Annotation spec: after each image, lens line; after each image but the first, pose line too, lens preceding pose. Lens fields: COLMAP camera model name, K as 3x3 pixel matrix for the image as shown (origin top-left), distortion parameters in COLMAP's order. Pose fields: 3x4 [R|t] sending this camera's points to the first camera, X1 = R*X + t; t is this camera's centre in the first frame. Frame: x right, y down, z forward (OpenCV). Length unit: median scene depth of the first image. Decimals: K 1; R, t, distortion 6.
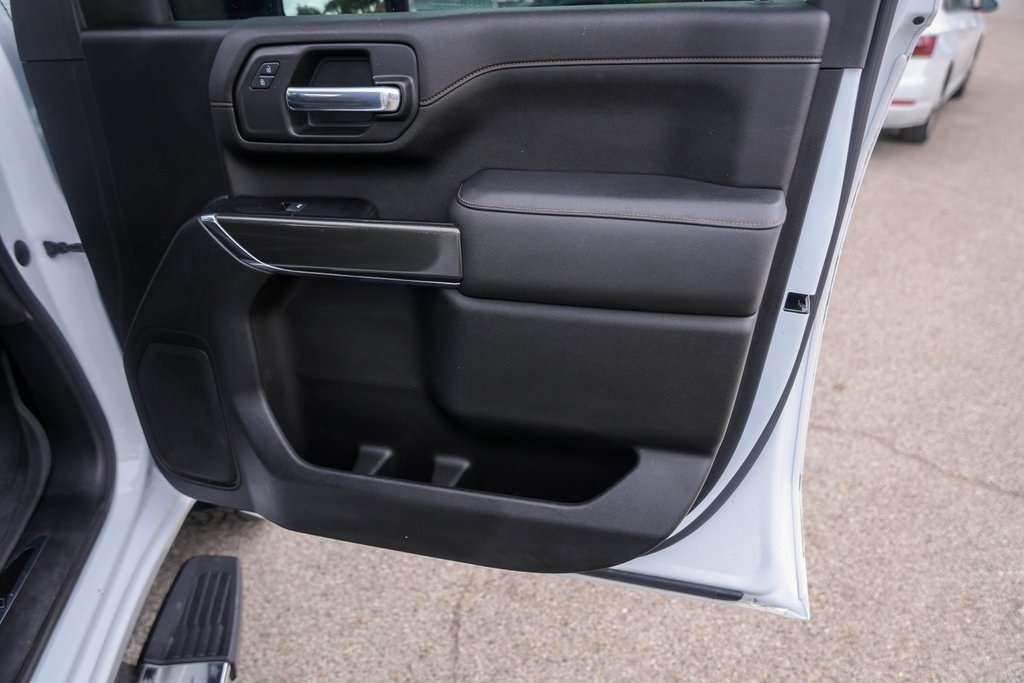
lens RADIAL K [[684.4, 0, 512.0], [0, 684.4, 341.5], [0, 0, 1]] dist [-0.017777, 0.003886]
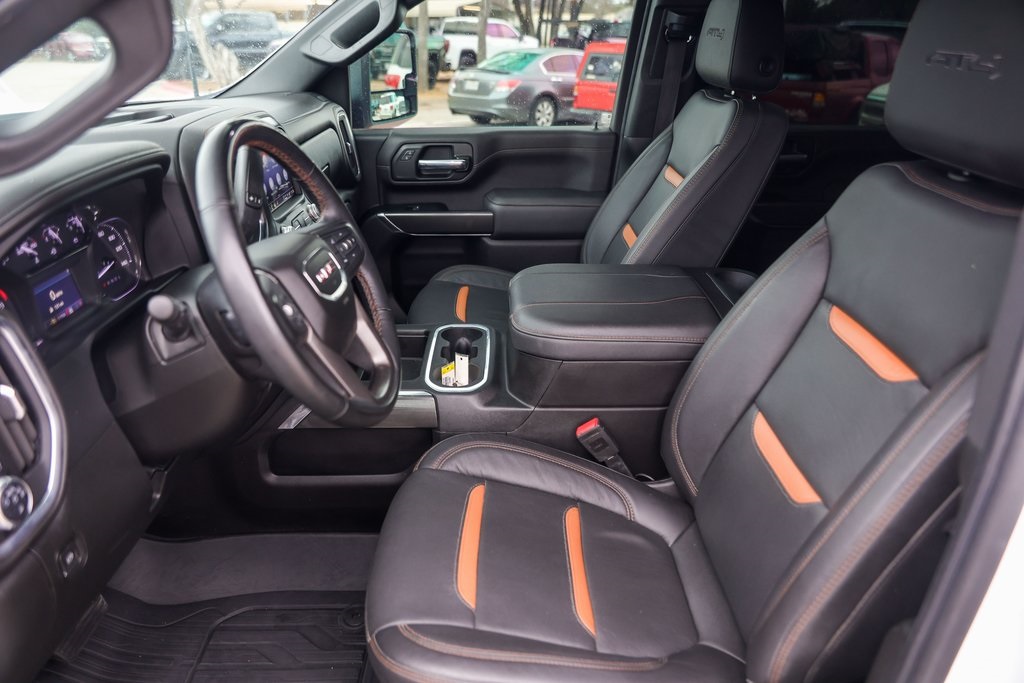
lens RADIAL K [[684.4, 0, 512.0], [0, 684.4, 341.5], [0, 0, 1]] dist [-0.017777, 0.003886]
pose [[0.961983, -0.103419, 0.252772, -0.668747], [0.092566, 0.994215, 0.054488, 0.173769], [-0.256944, -0.029018, 0.965990, -1.463032]]
